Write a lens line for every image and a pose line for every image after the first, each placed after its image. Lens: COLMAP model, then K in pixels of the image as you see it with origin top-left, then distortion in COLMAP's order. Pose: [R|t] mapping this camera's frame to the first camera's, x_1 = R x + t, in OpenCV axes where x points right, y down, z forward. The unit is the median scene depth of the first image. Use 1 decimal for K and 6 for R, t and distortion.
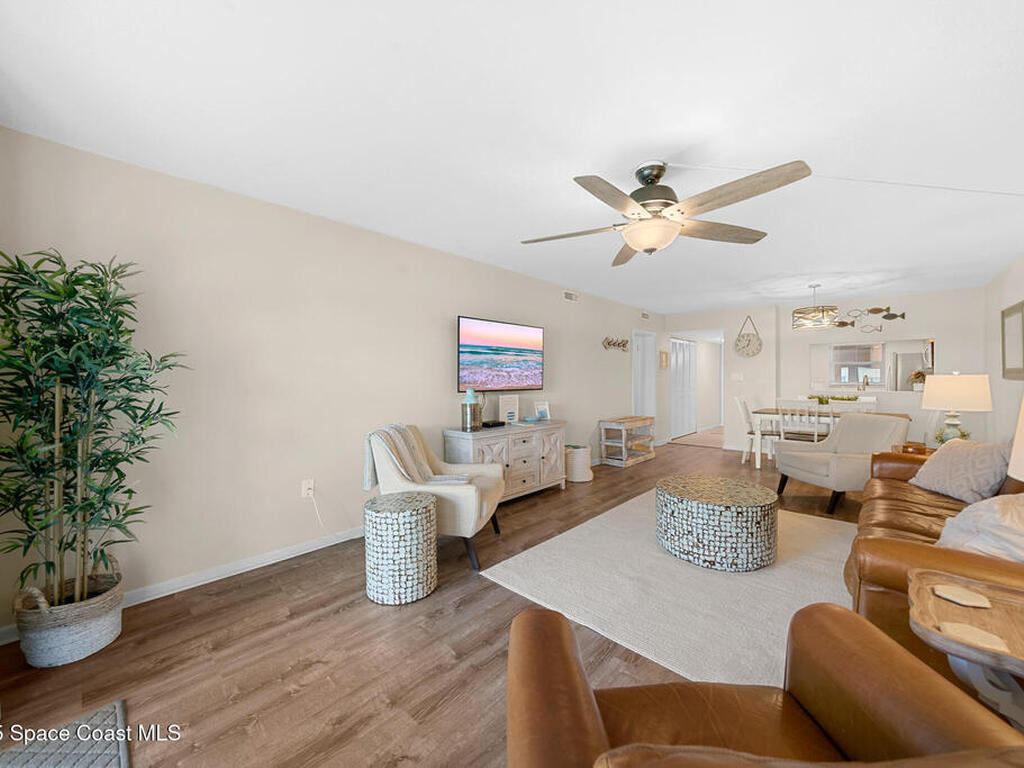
lens RADIAL K [[389.6, 0, 512.0], [0, 389.6, 384.0], [0, 0, 1]] dist [-0.001473, -0.000075]
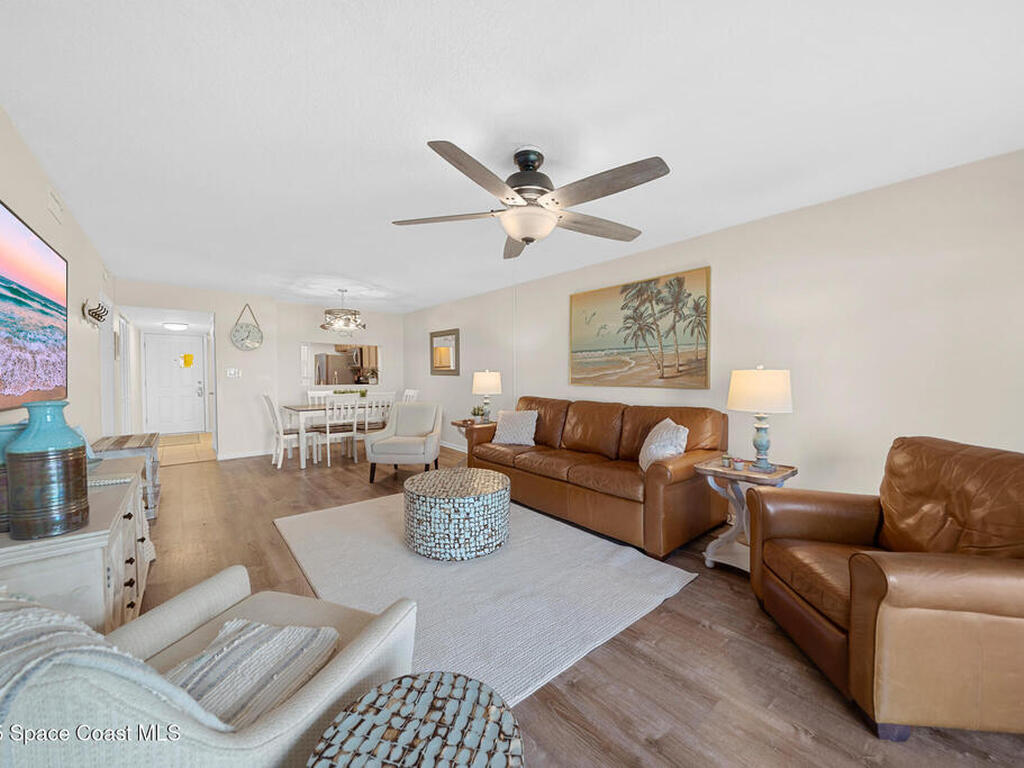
lens RADIAL K [[389.6, 0, 512.0], [0, 389.6, 384.0], [0, 0, 1]] dist [-0.001473, -0.000075]
pose [[0.135017, -0.021198, 0.990616, -0.493034], [0.012963, 0.999723, 0.019626, -0.005632], [-0.990758, 0.010192, 0.135255, 0.740613]]
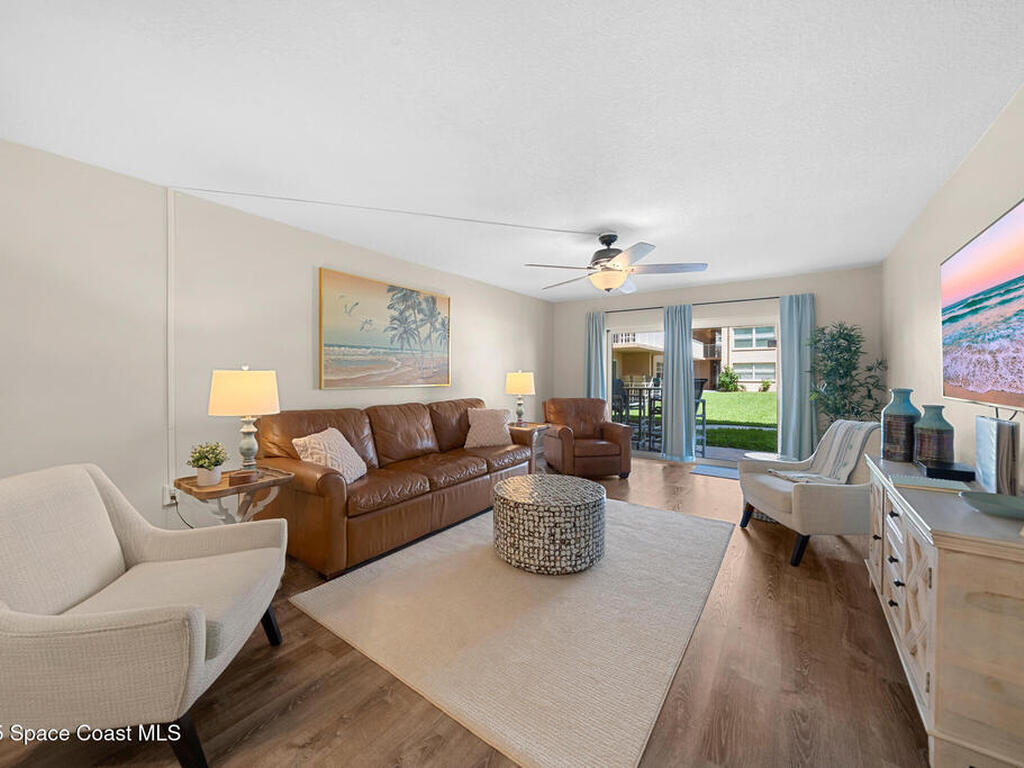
lens RADIAL K [[389.6, 0, 512.0], [0, 389.6, 384.0], [0, 0, 1]] dist [-0.001473, -0.000075]
pose [[-0.993770, 0.005611, -0.111310, 0.743558], [0.001624, 0.999355, 0.035884, -0.025850], [0.111440, 0.035479, -0.993138, 2.014550]]
